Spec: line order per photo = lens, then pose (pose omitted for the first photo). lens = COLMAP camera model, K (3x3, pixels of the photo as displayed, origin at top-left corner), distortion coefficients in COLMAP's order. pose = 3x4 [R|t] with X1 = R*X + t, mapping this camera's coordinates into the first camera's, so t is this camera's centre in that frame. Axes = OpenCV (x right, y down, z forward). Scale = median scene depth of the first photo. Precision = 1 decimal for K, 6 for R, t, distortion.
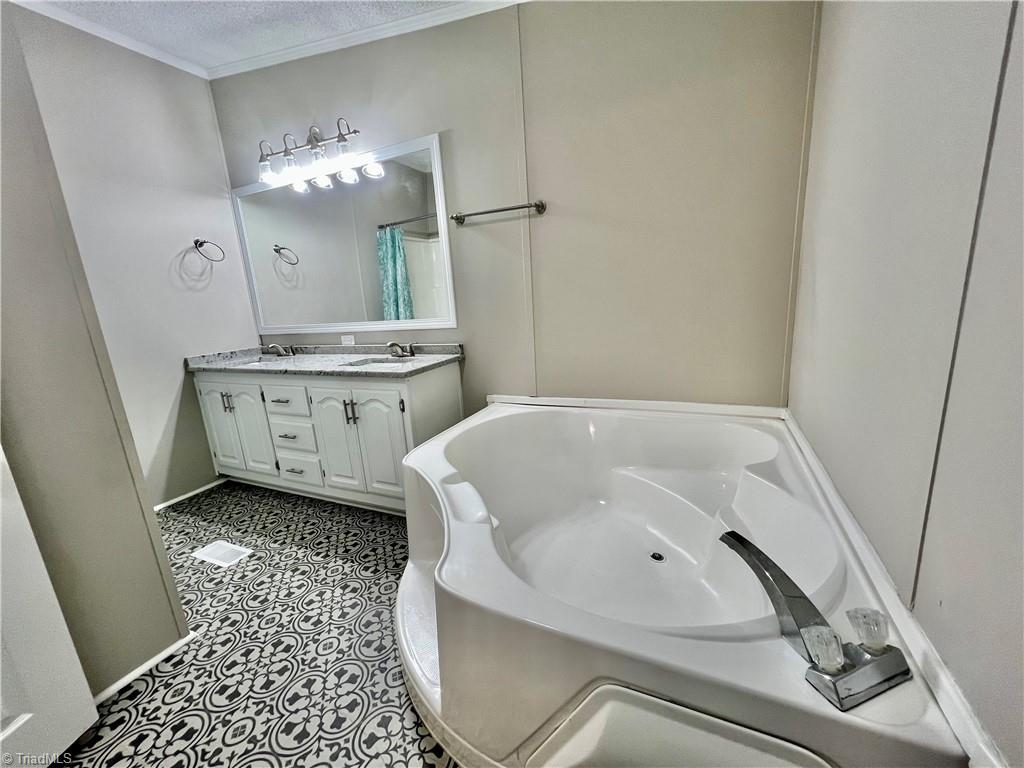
lens RADIAL K [[408.2, 0, 509.6], [0, 408.2, 383.4], [0, 0, 1]] dist [-0.003637, 0.000663]
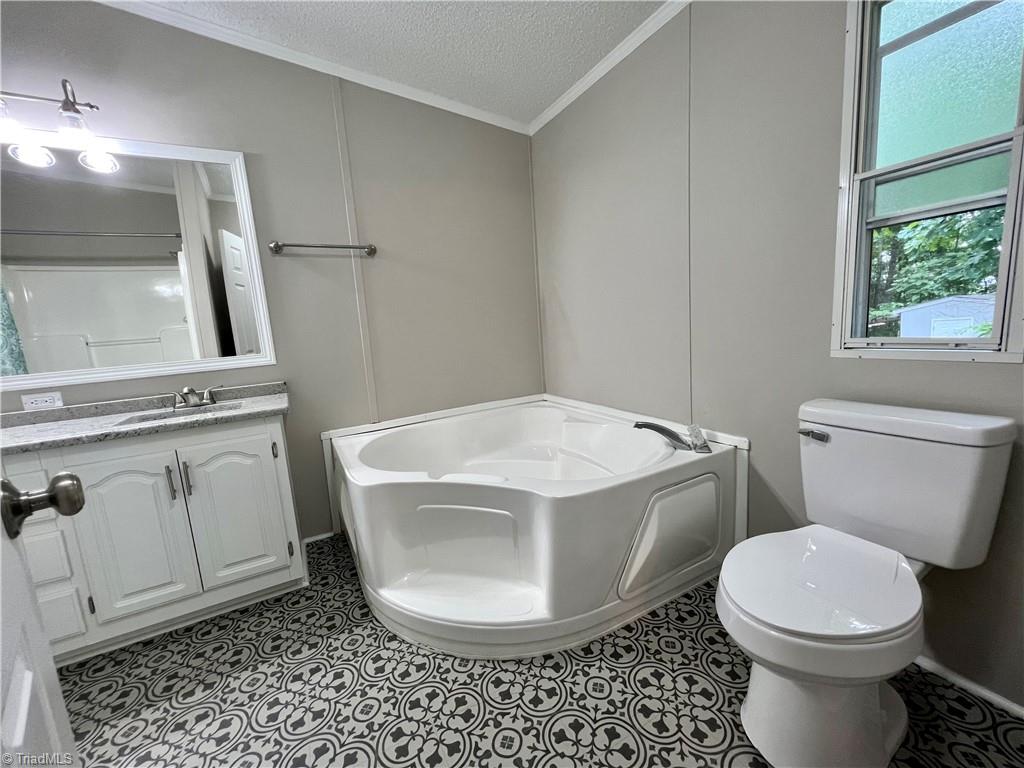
lens RADIAL K [[408.2, 0, 506.7], [0, 408.2, 385.4], [0, 0, 1]] dist [-0.003637, 0.000663]
pose [[0.597918, -0.090981, 0.796377, -0.599525], [0.207960, 0.977124, -0.044506, 0.058313], [-0.774110, 0.192225, 0.603160, 0.092409]]
